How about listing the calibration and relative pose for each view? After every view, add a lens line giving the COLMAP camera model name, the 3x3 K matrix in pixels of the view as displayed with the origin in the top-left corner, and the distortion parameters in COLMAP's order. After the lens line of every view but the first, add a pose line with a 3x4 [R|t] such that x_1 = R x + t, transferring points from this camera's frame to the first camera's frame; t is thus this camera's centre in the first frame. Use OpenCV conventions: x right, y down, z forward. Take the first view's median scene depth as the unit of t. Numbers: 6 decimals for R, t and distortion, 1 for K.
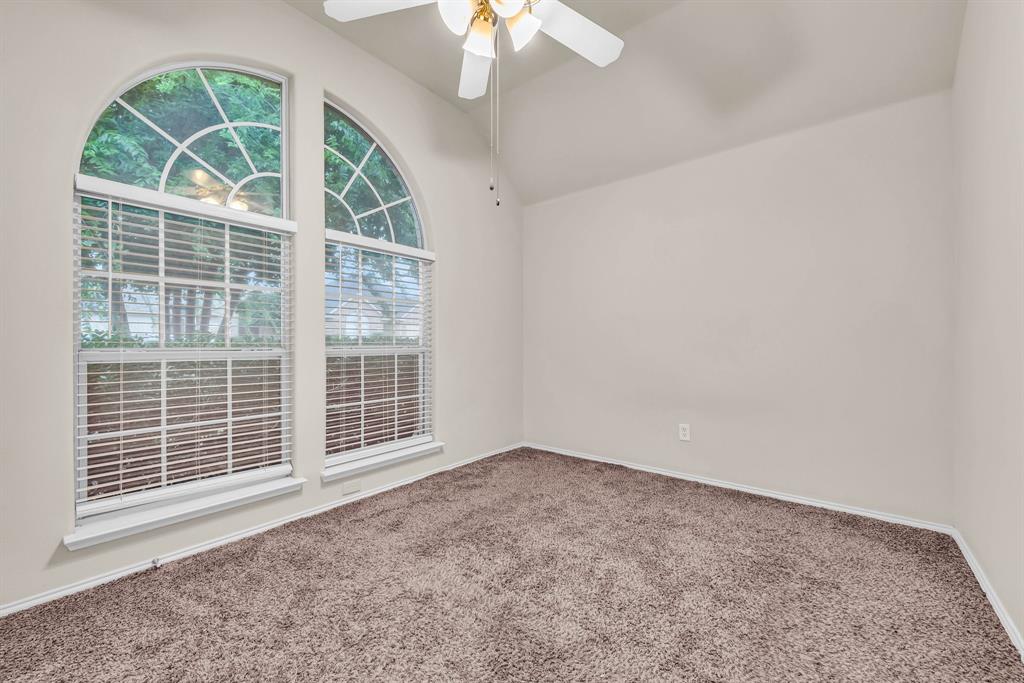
lens RADIAL K [[408.7, 0, 513.7], [0, 408.7, 347.7], [0, 0, 1]] dist [-0.000299, -0.000198]
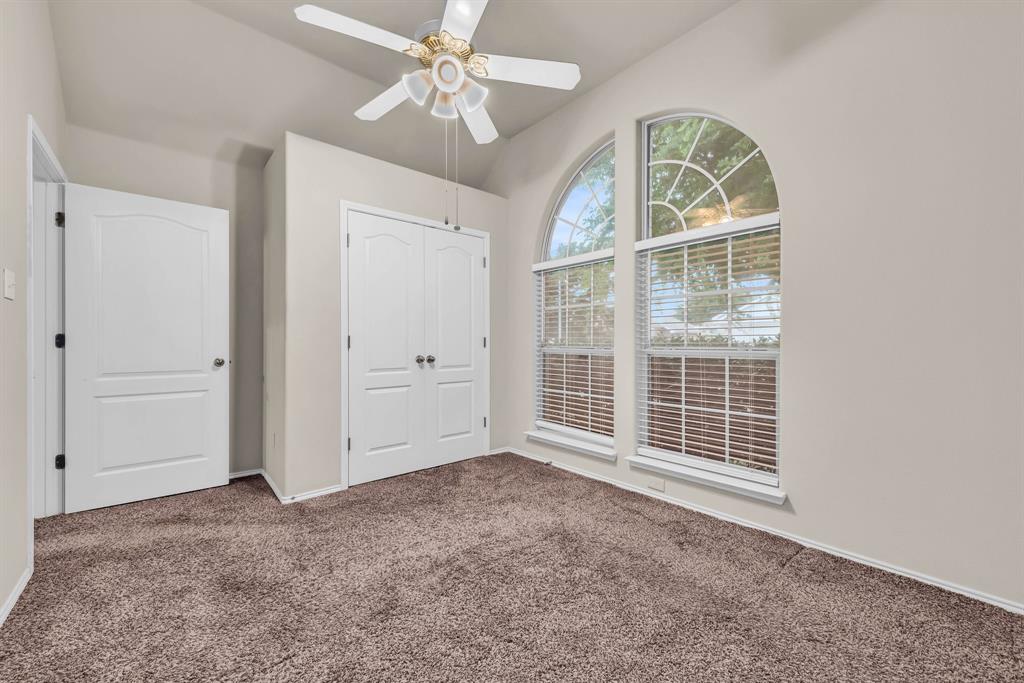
lens RADIAL K [[408.7, 0, 513.7], [0, 408.7, 347.7], [0, 0, 1]] dist [-0.000299, -0.000198]
pose [[-0.195474, 0.011555, -0.980641, 0.645024], [-0.012299, 0.999823, 0.014233, -0.010893], [0.980632, 0.014843, -0.195297, 0.805345]]
